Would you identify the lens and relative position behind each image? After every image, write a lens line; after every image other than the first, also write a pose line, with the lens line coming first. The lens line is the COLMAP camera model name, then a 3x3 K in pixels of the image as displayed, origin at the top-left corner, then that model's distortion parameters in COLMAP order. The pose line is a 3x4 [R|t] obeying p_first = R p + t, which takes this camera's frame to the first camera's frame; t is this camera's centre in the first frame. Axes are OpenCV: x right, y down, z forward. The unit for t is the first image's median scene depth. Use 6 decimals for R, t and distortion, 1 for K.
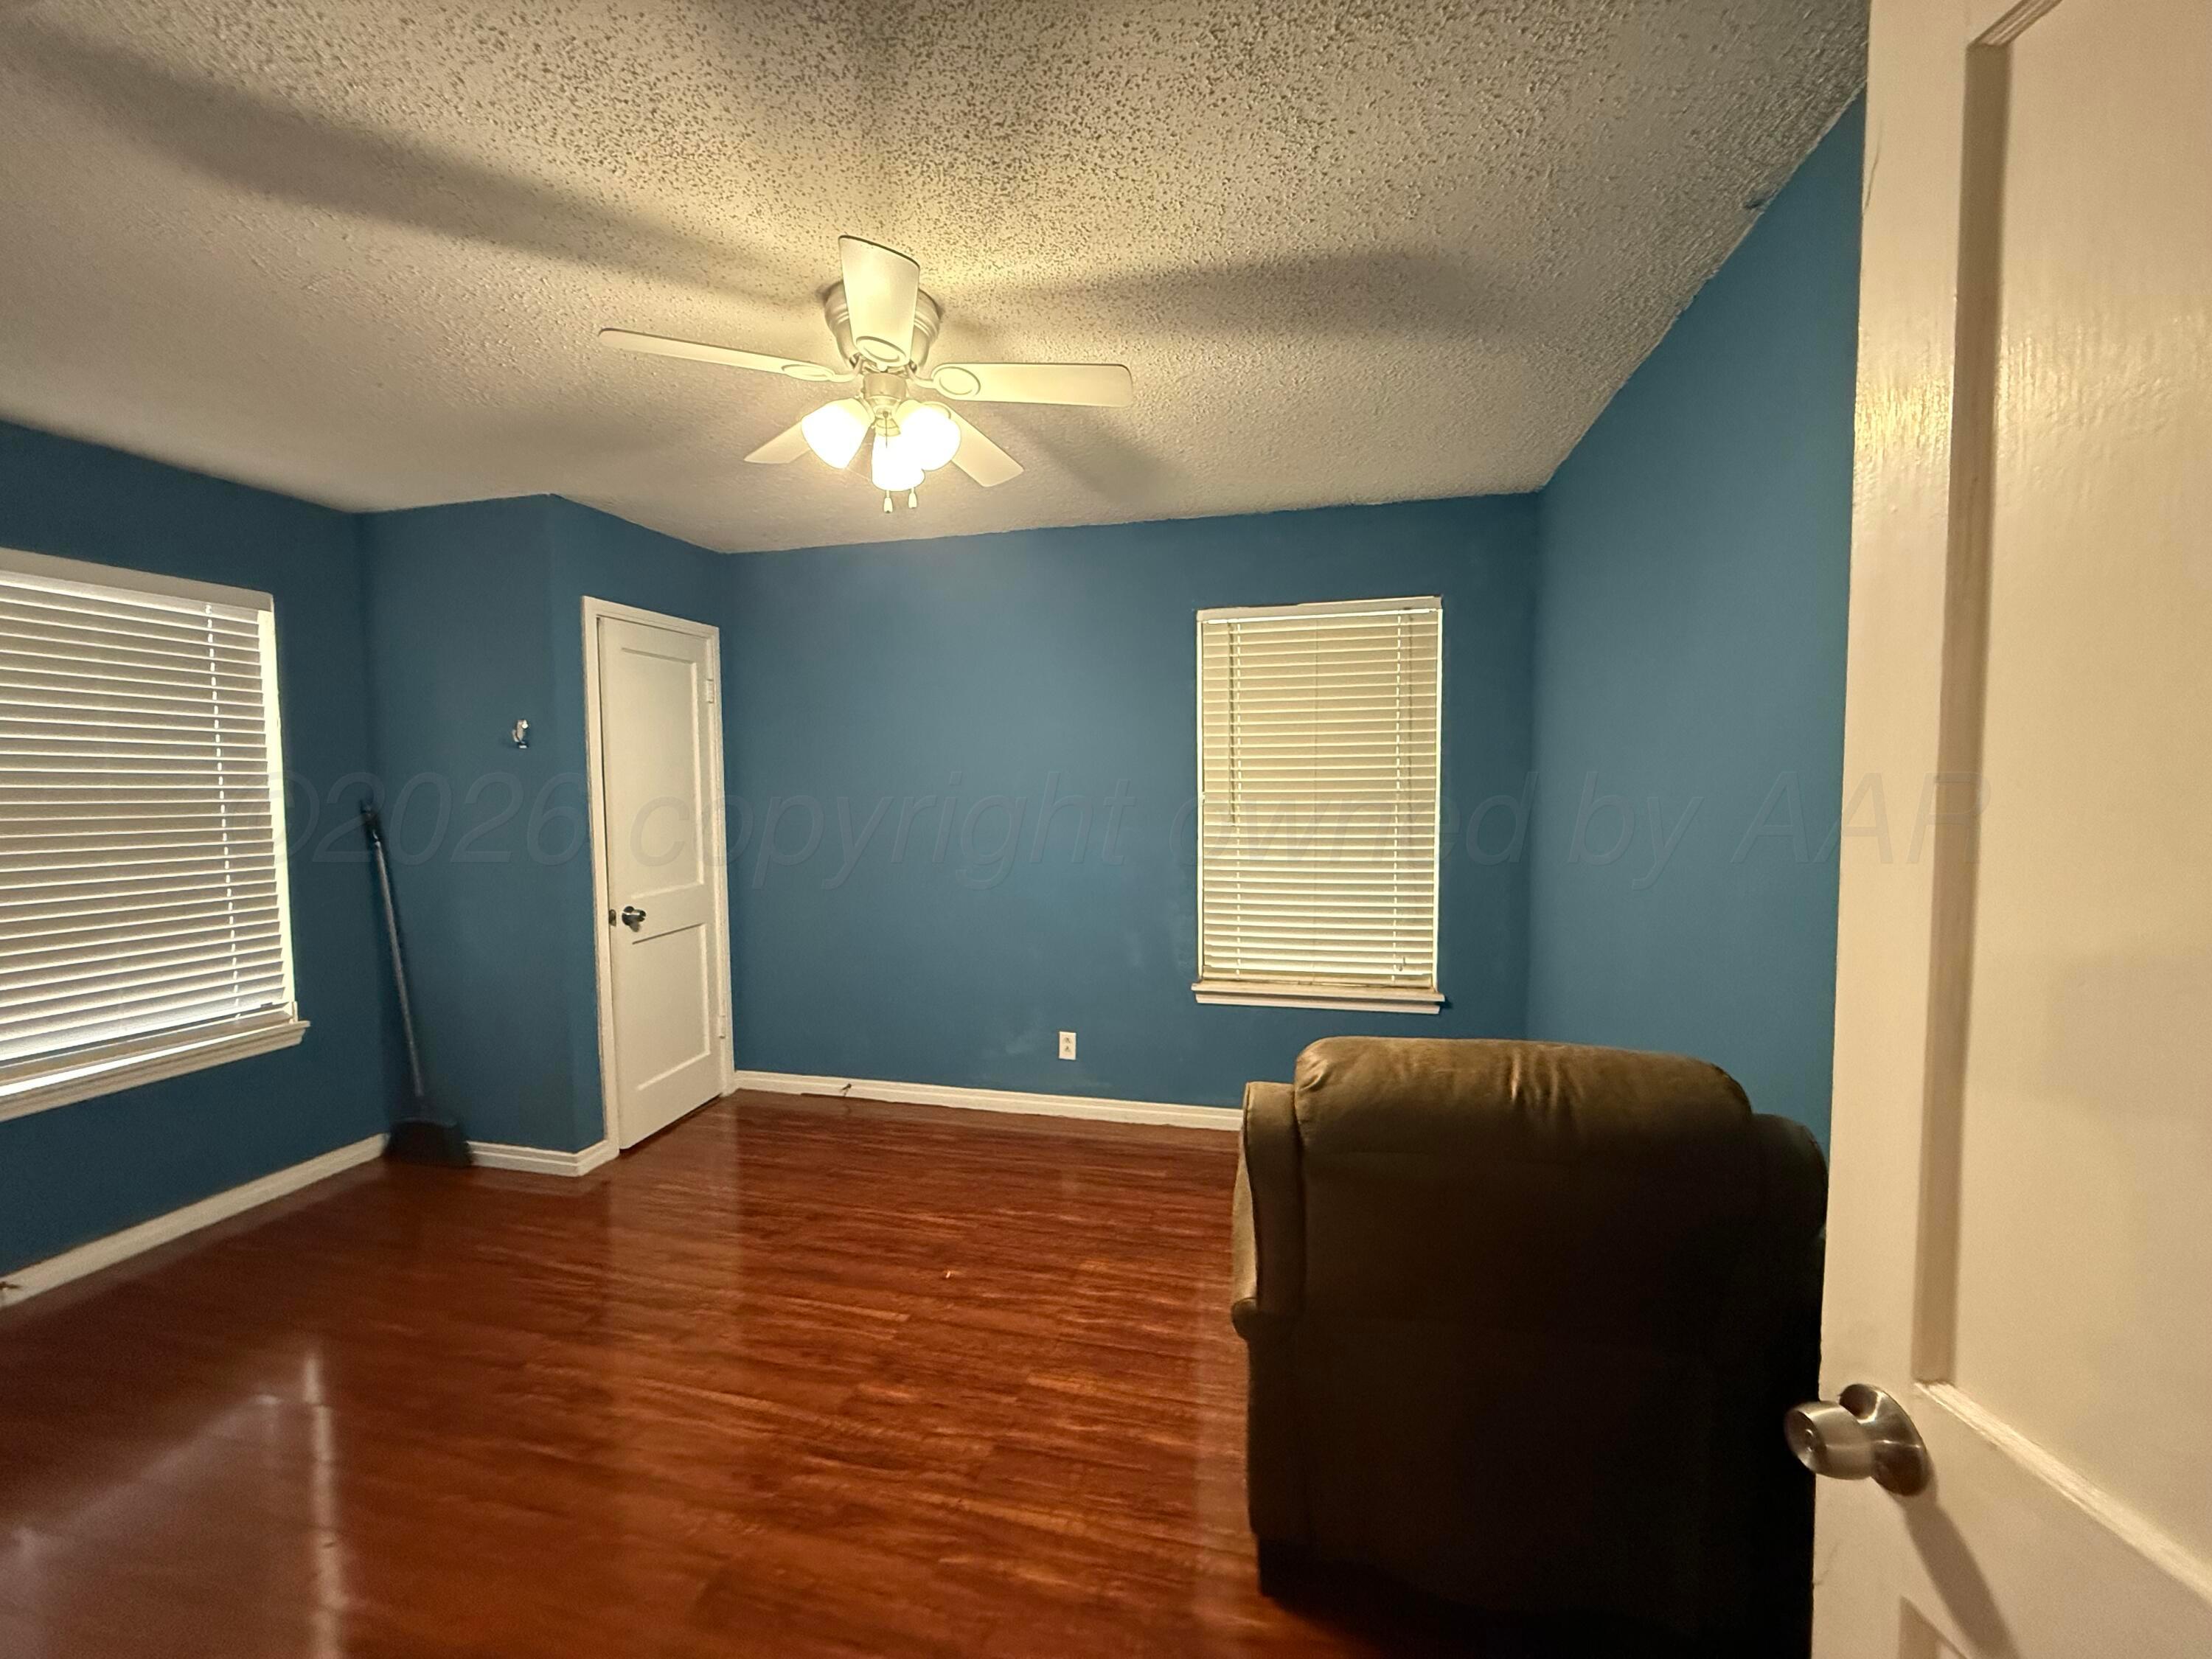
lens RADIAL K [[876.5, 0, 1096.5], [0, 876.5, 830.3], [0, 0, 1]] dist [-0.001233, -0.000361]
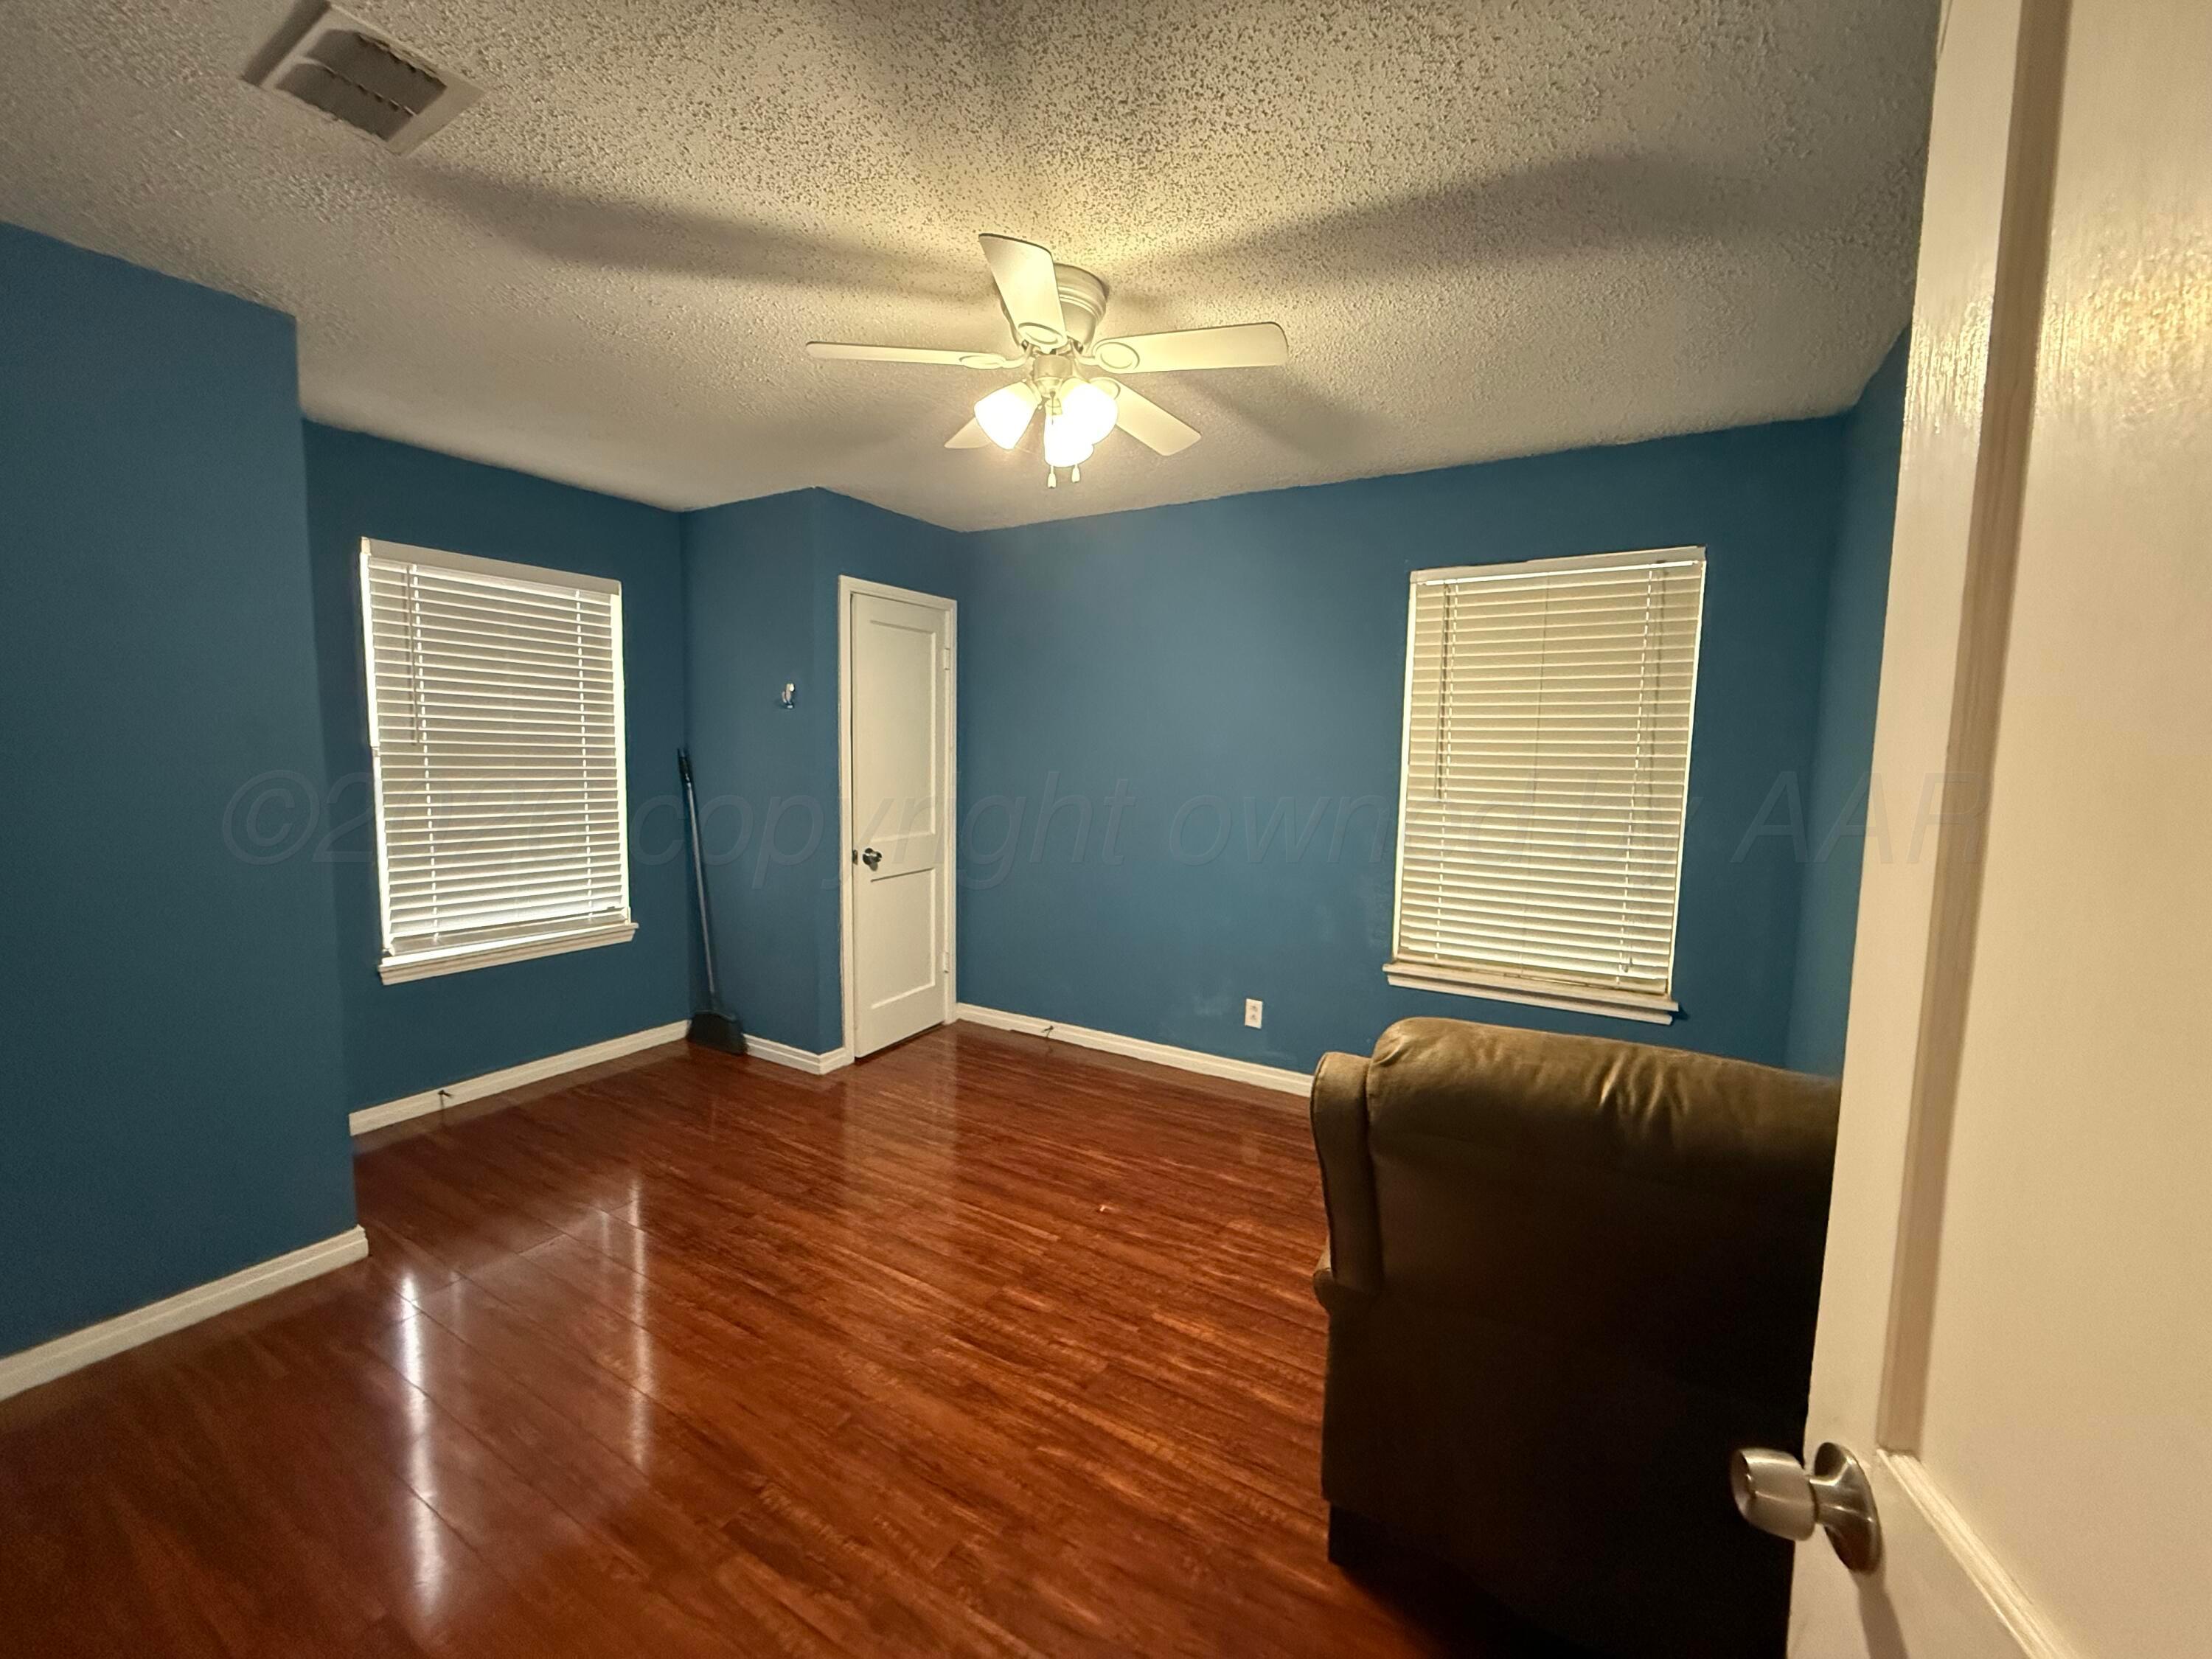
lens RADIAL K [[876.5, 0, 1096.5], [0, 876.5, 830.3], [0, 0, 1]] dist [-0.001233, -0.000361]
pose [[0.955700, 0.054188, -0.289312, 0.115581], [-0.044297, 0.998192, 0.040633, 0.005478], [0.290990, -0.026017, 0.956372, -0.010175]]
